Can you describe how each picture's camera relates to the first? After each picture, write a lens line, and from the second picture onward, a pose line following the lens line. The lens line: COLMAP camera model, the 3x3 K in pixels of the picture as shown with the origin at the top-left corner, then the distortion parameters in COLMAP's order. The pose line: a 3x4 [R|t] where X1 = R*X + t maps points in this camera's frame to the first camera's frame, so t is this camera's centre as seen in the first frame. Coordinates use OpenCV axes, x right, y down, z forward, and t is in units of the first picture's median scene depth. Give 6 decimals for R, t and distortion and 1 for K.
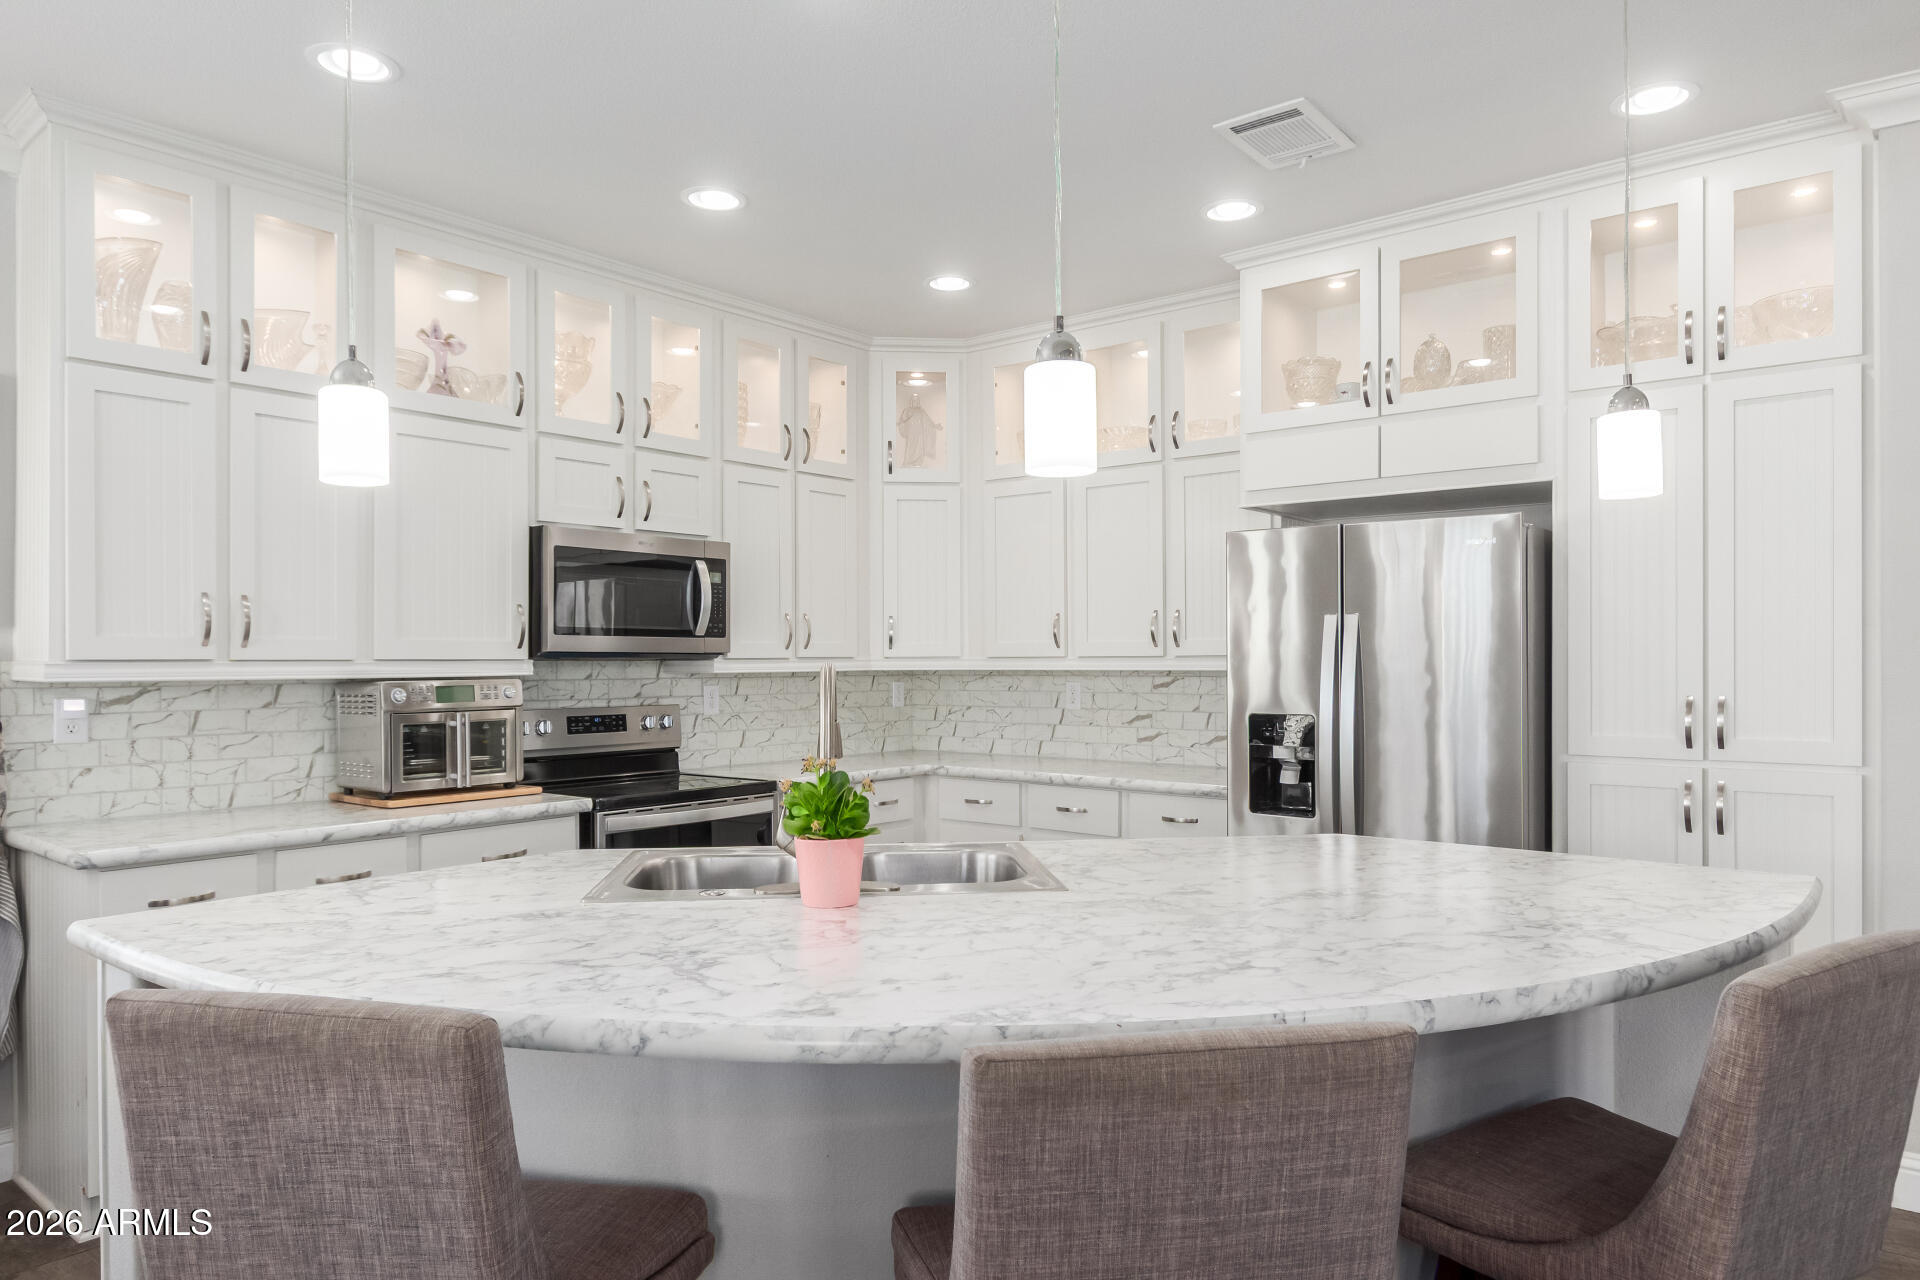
lens RADIAL K [[1240.7, 0, 962.1], [0, 1240.7, 651.4], [0, 0, 1]] dist [-0.002748, -0.000030]
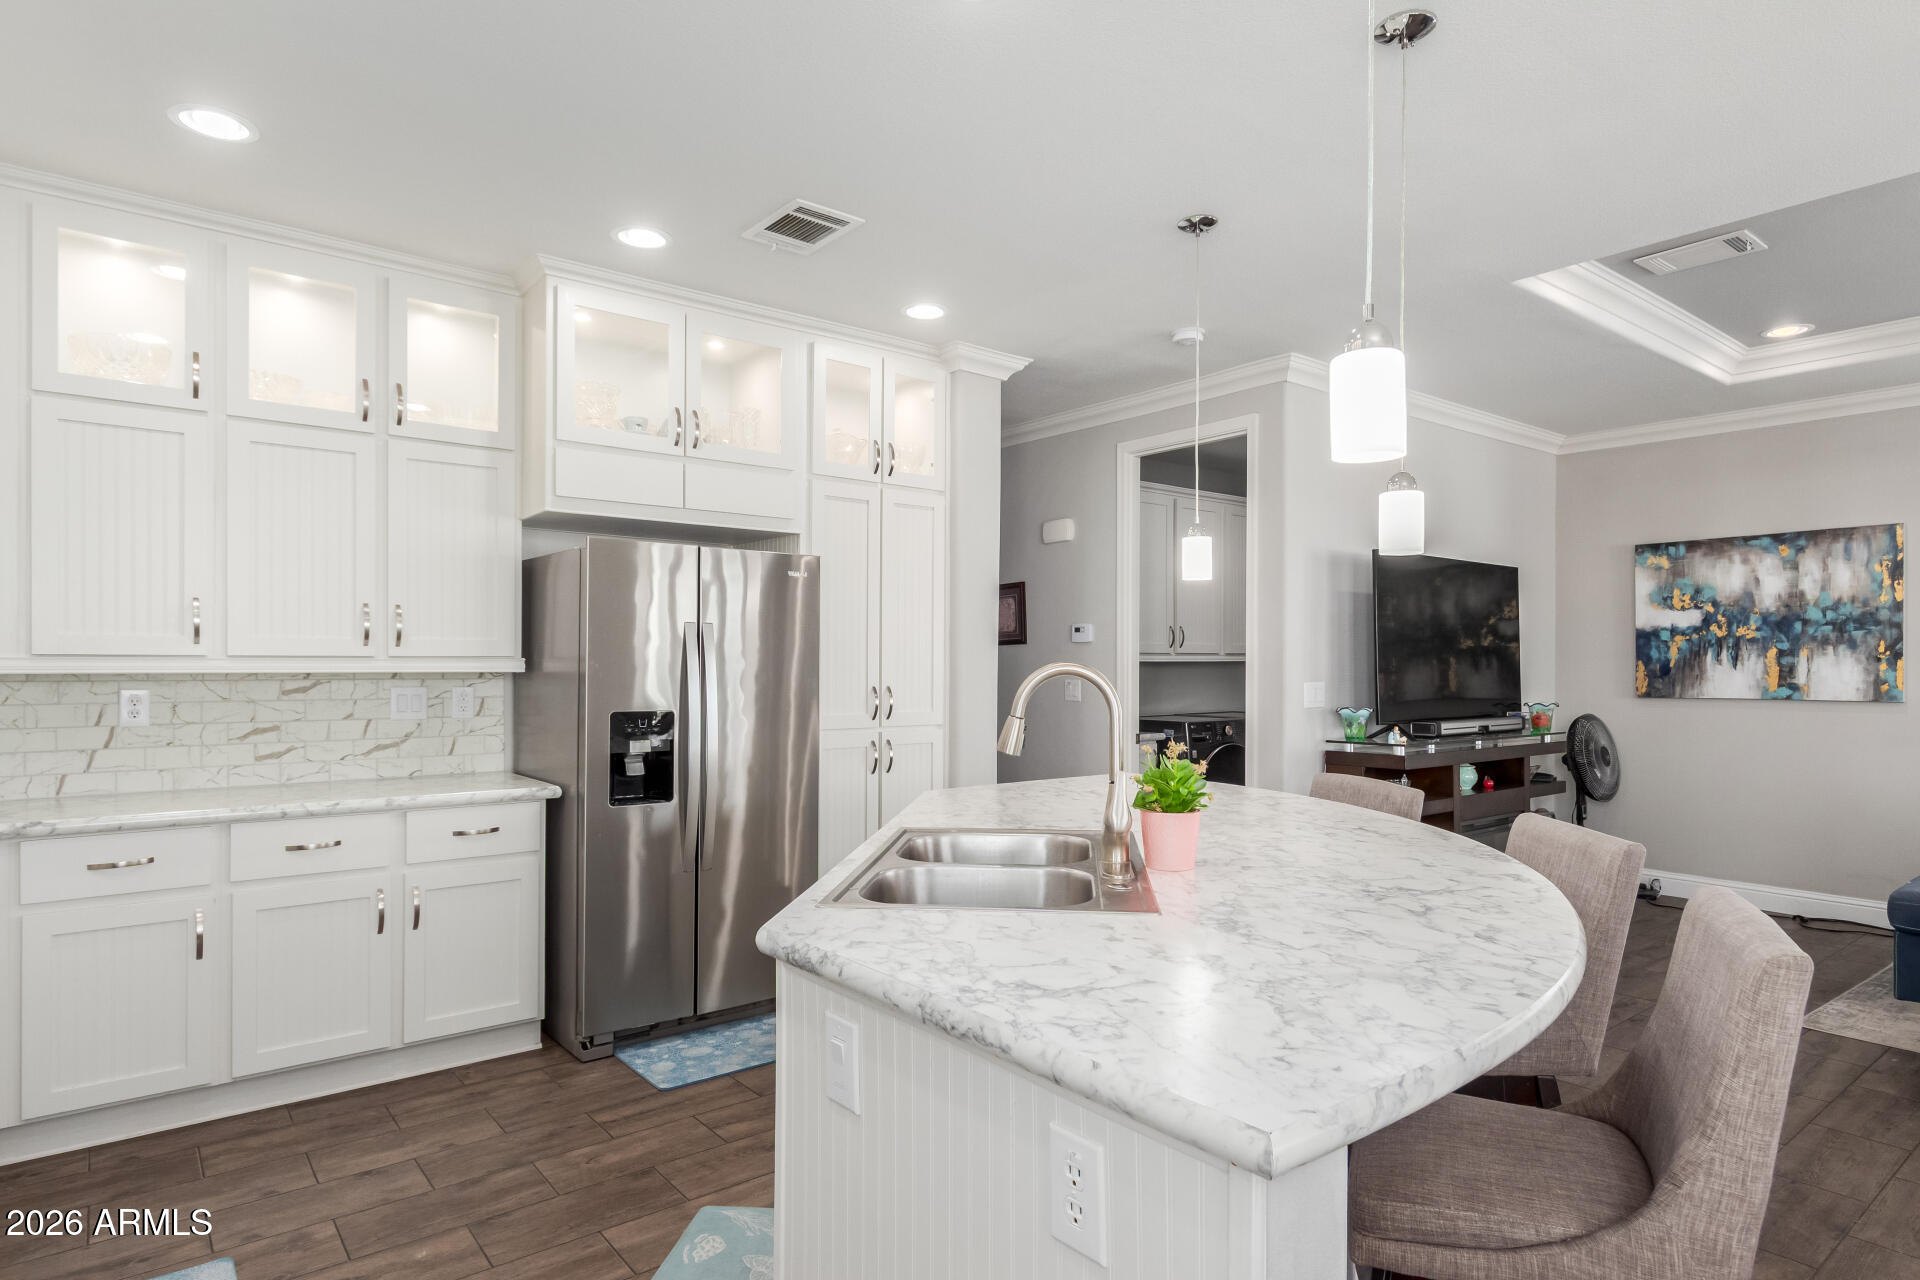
lens RADIAL K [[1062.9, 0, 961.8], [0, 1062.9, 644.1], [0, 0, 1]] dist [0.006272, -0.000909]
pose [[0.206649, 0.020071, 0.978209, -0.489863], [-0.008503, 0.999789, -0.018717, 0.005625], [-0.978378, -0.004450, 0.206776, 0.433074]]
